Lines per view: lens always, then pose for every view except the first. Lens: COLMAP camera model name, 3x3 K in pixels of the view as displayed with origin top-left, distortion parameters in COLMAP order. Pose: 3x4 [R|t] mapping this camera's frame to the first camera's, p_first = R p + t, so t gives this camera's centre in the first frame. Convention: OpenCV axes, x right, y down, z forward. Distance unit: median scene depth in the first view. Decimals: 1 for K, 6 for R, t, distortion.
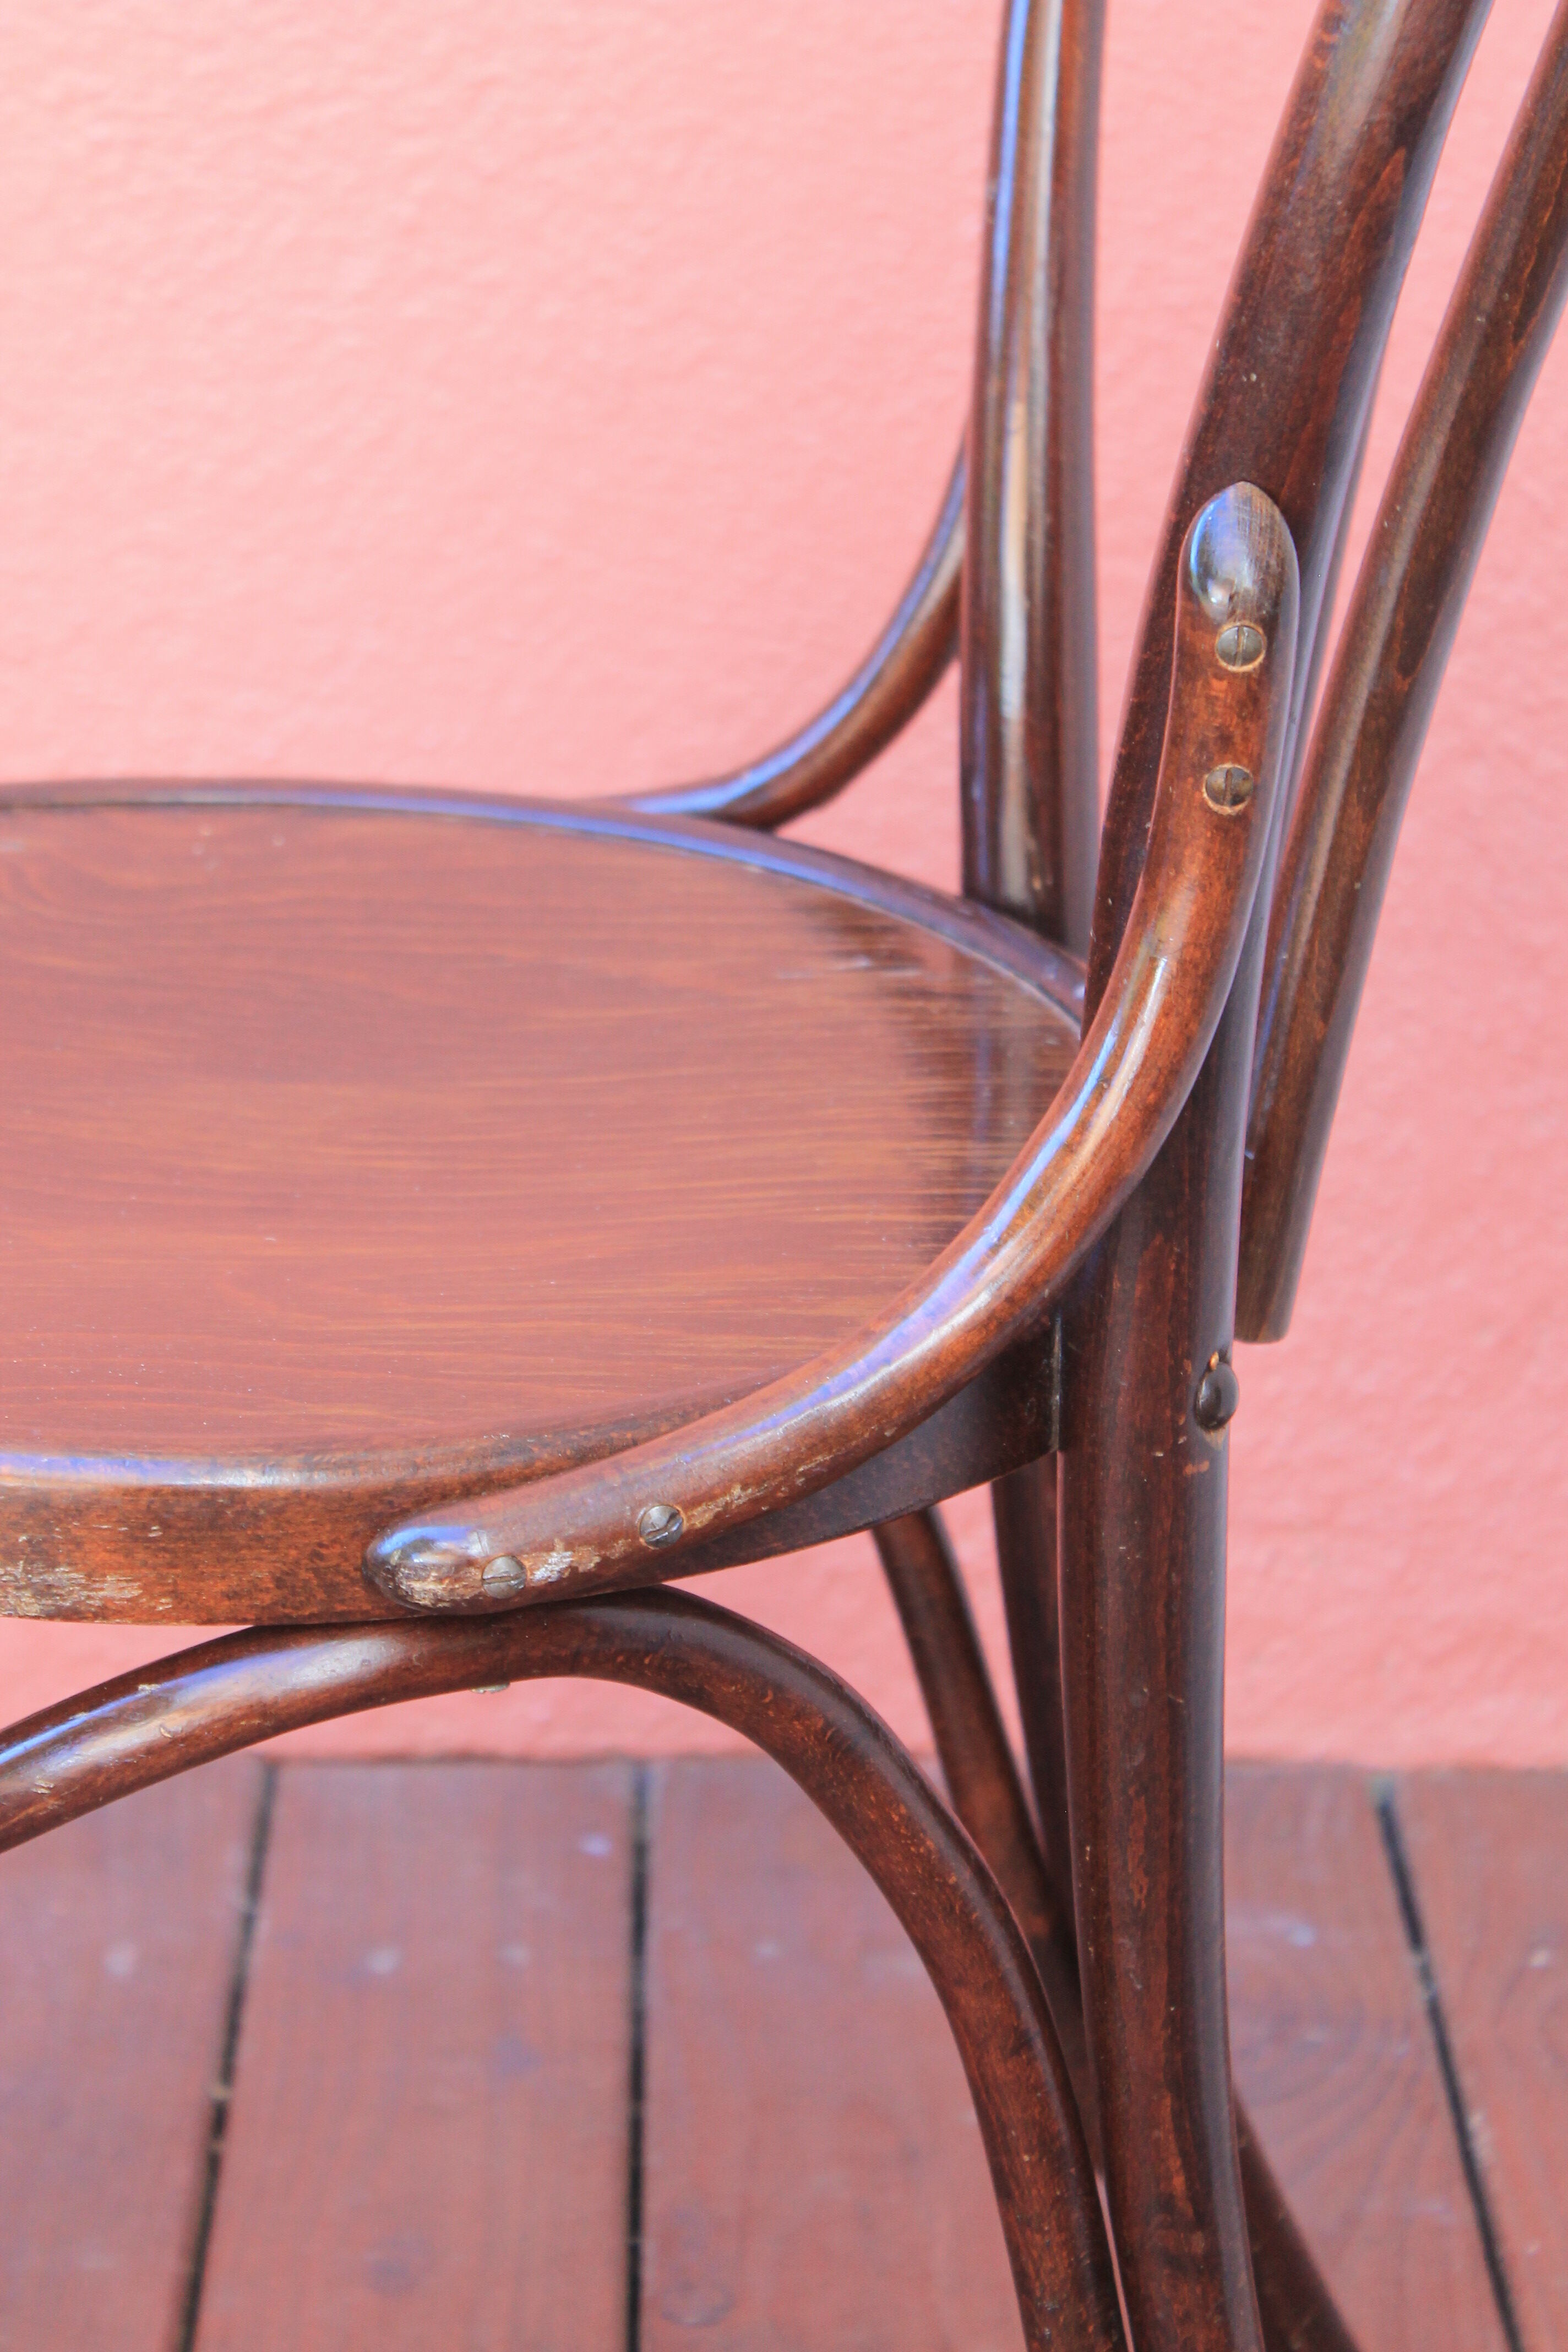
lens RADIAL K [[5556.6, 0, 694.2], [0, 5556.6, 1089.5], [0, 0, 1]] dist [0.089793, 0.000000]
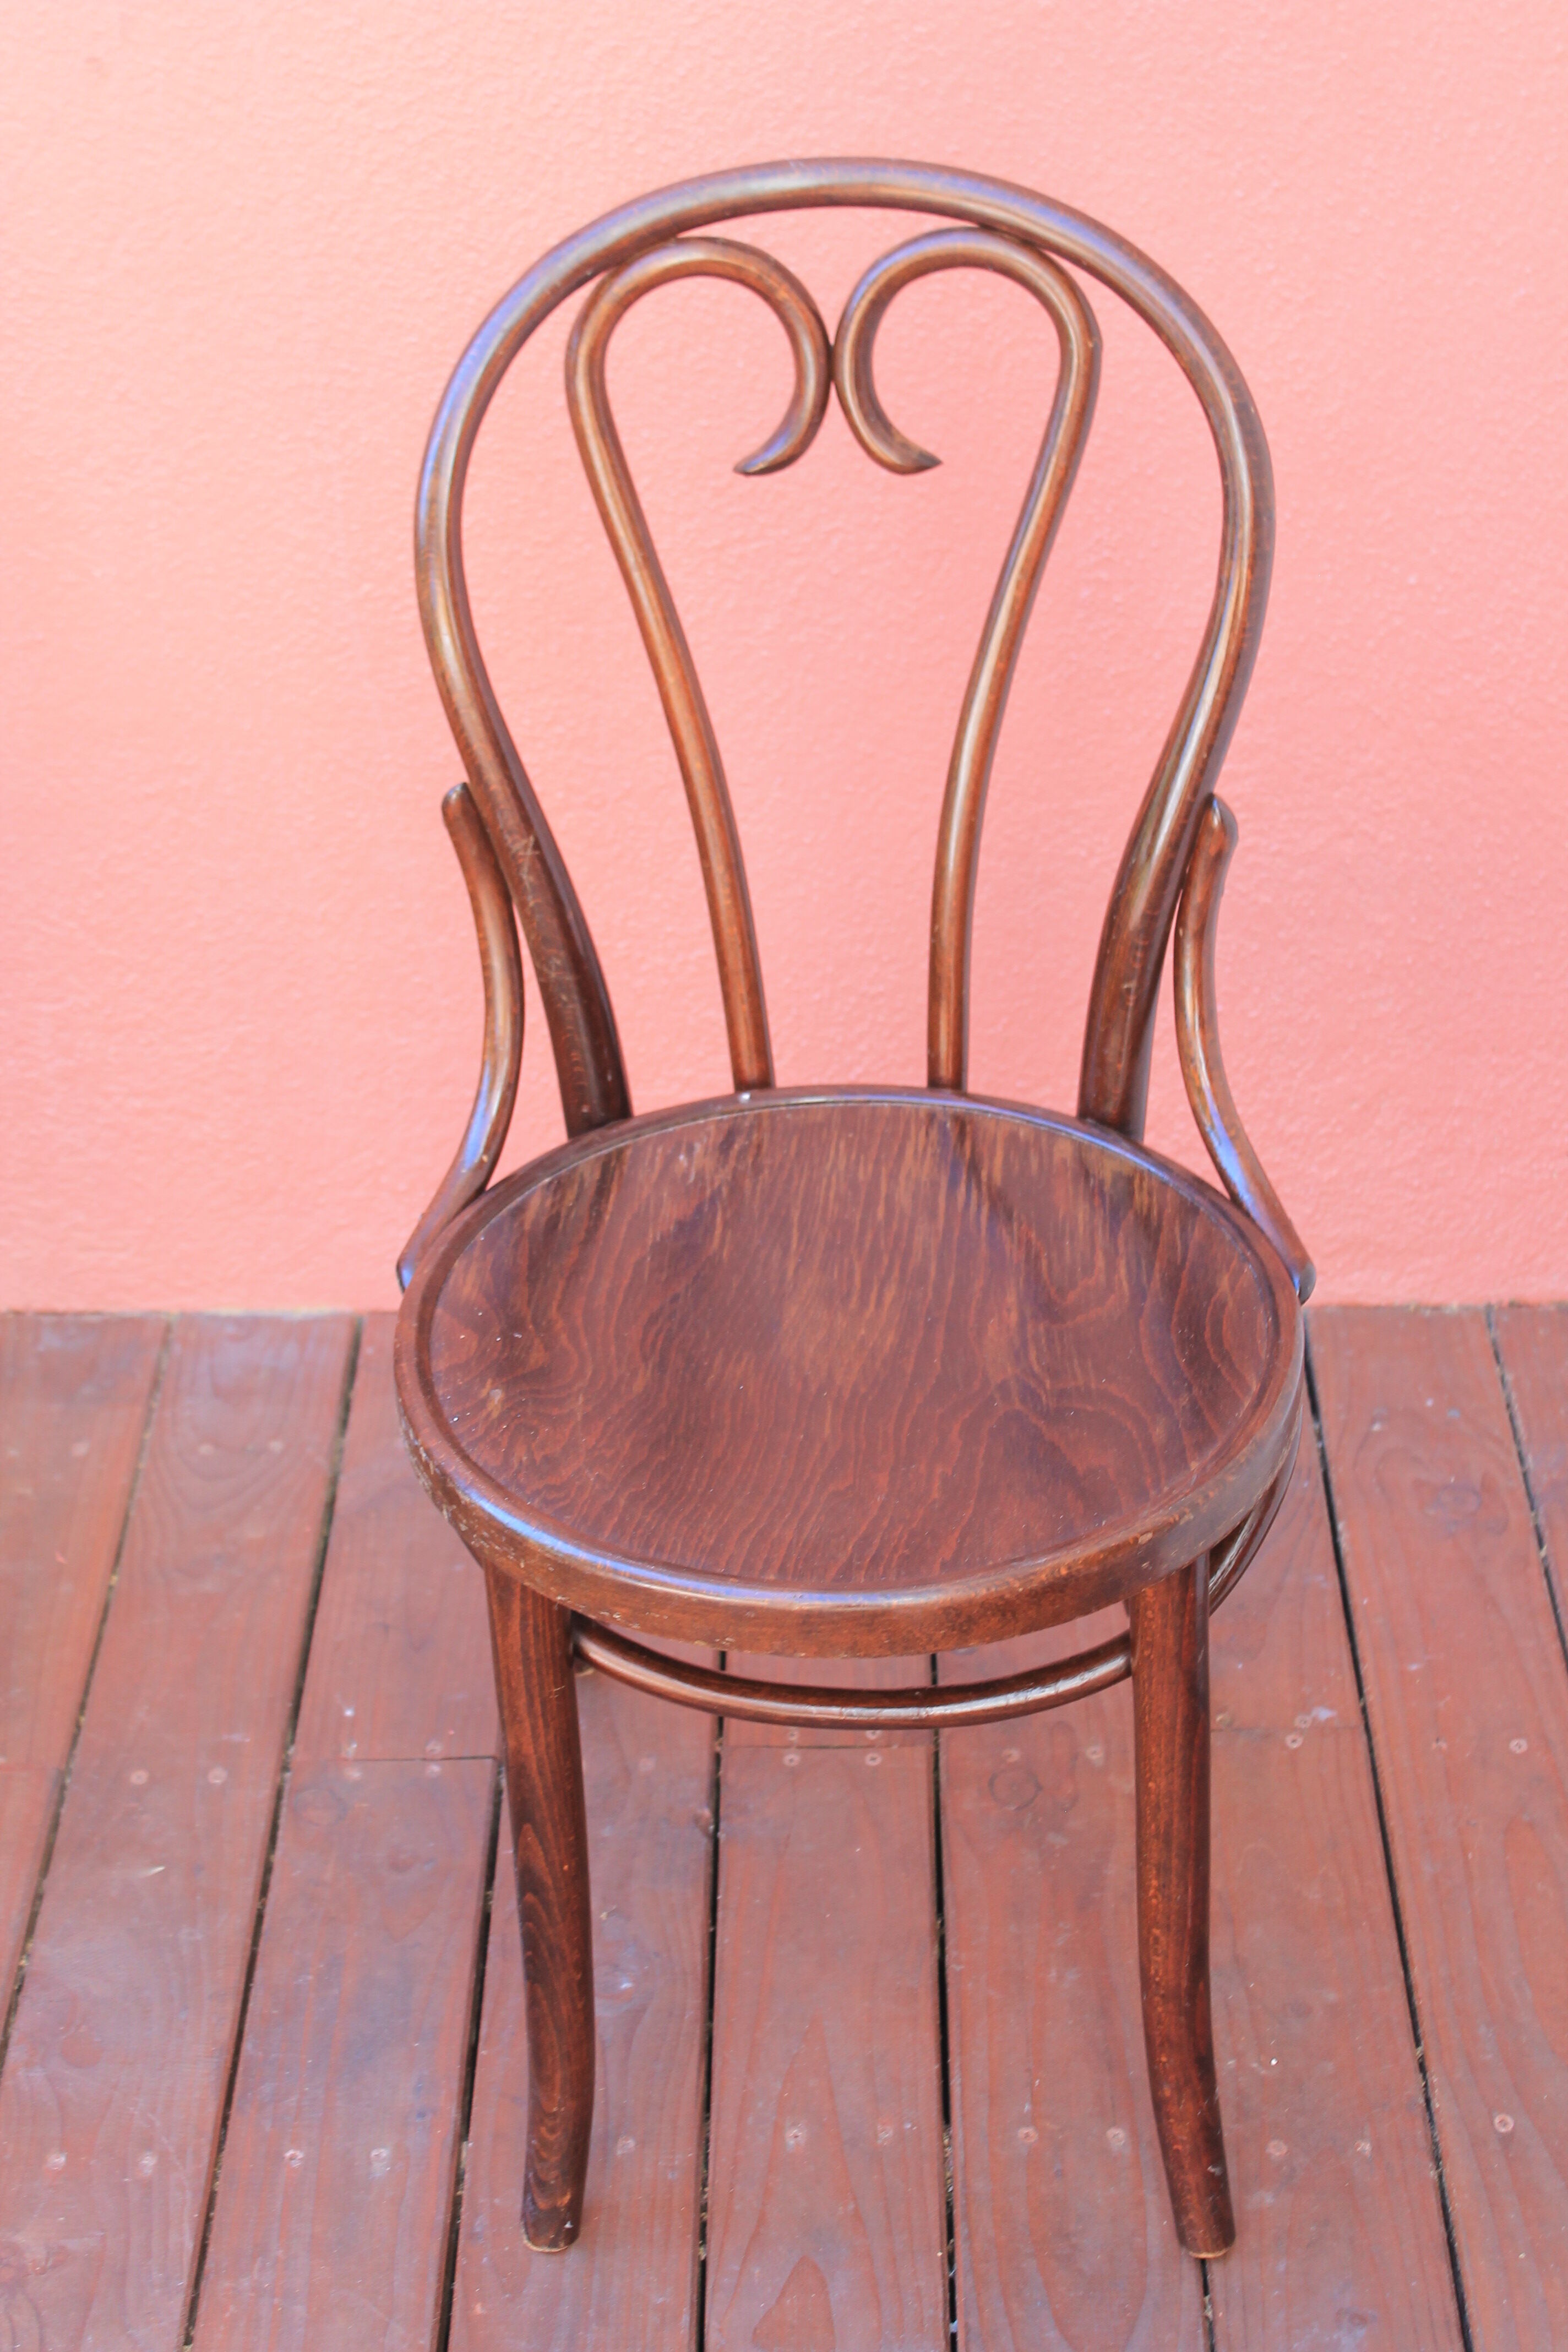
lens RADIAL K [[3748.4, 0, 767.0], [0, 3748.4, 1126.5], [0, 0, 1]] dist [0.032598, 0.000000]
pose [[0.999183, -0.020339, -0.034932, -0.018402], [0.027212, 0.977487, 0.209234, -0.244087], [0.029890, -0.210013, 0.977242, -0.307927]]
